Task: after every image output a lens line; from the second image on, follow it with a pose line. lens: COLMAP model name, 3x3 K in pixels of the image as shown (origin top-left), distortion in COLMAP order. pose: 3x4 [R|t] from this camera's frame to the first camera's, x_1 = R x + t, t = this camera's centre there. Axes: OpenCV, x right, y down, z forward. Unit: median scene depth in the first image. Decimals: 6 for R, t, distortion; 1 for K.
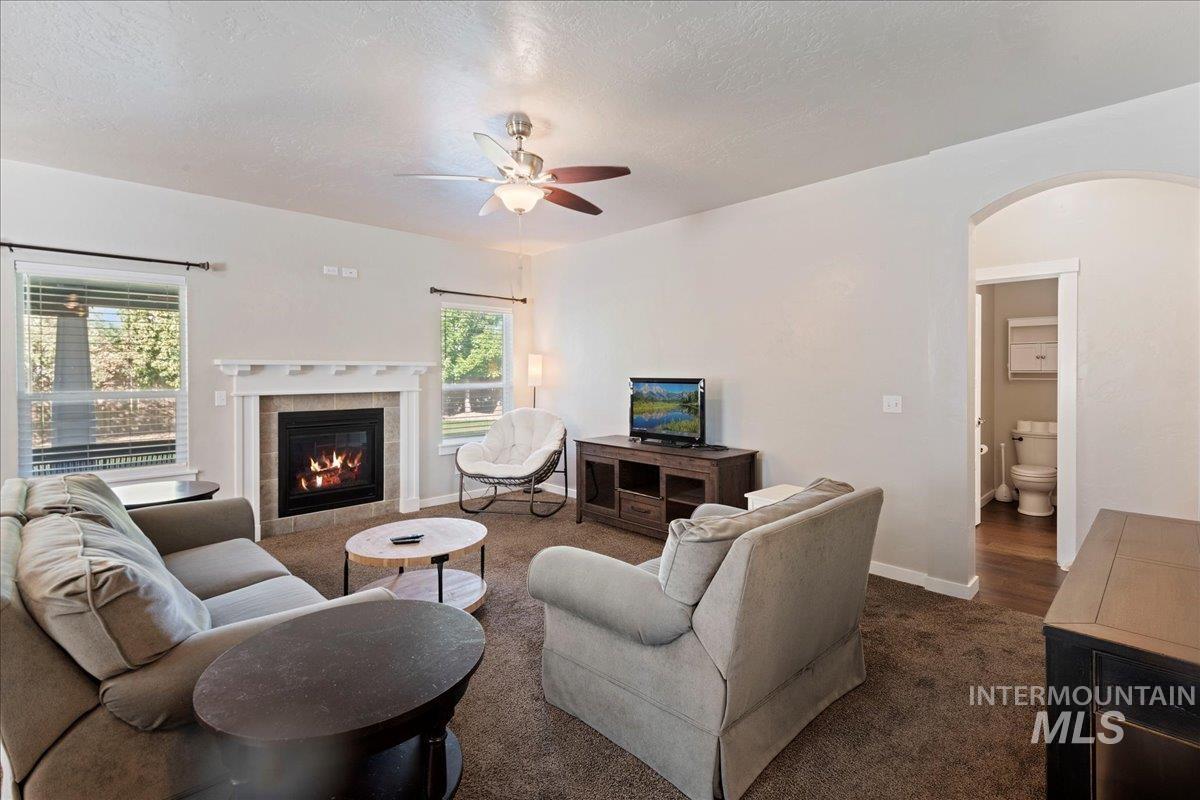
lens RADIAL K [[548.4, 0, 610.0], [0, 548.4, 381.7], [0, 0, 1]] dist [0.003376, -0.001625]
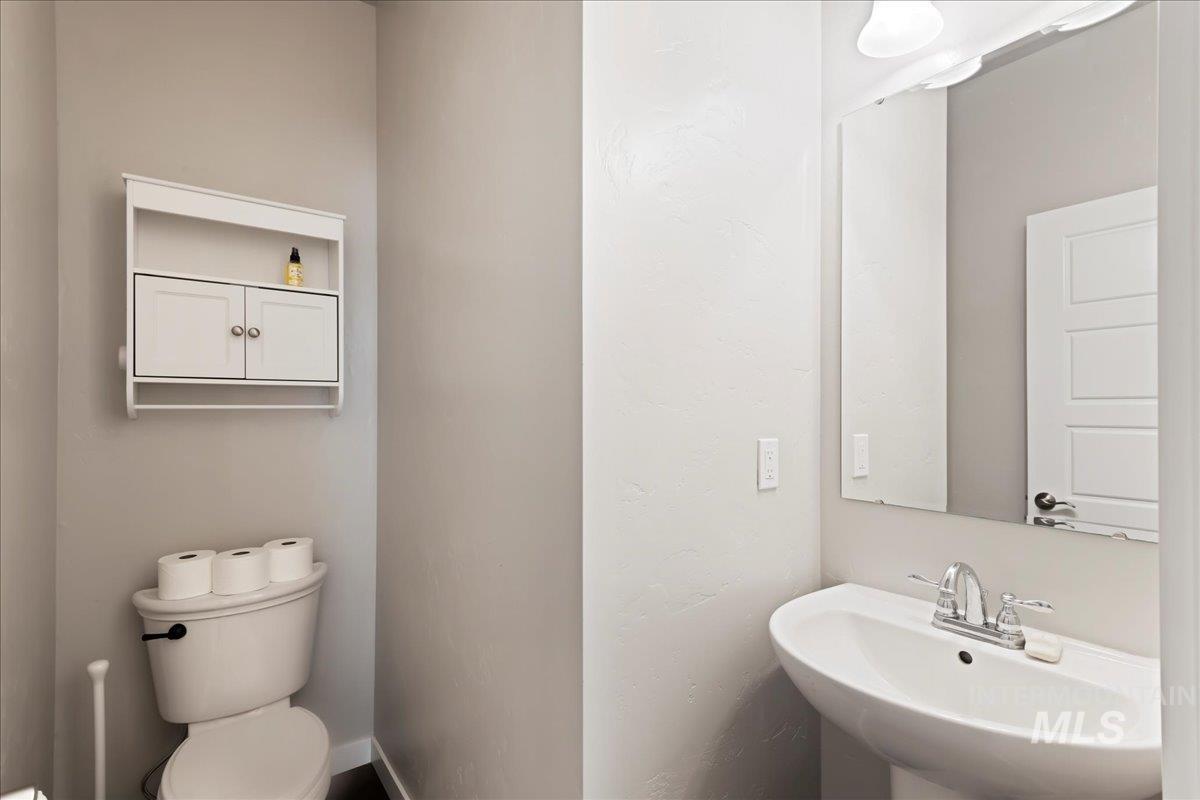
lens RADIAL K [[548.4, 0, 601.0], [0, 548.4, 403.7], [0, 0, 1]] dist [0.003376, -0.001625]
pose [[0.122054, 0.014676, 0.992415, 0.499075], [0.009639, 0.999826, -0.015971, -0.000079], [-0.992477, 0.011515, 0.121891, 0.750387]]
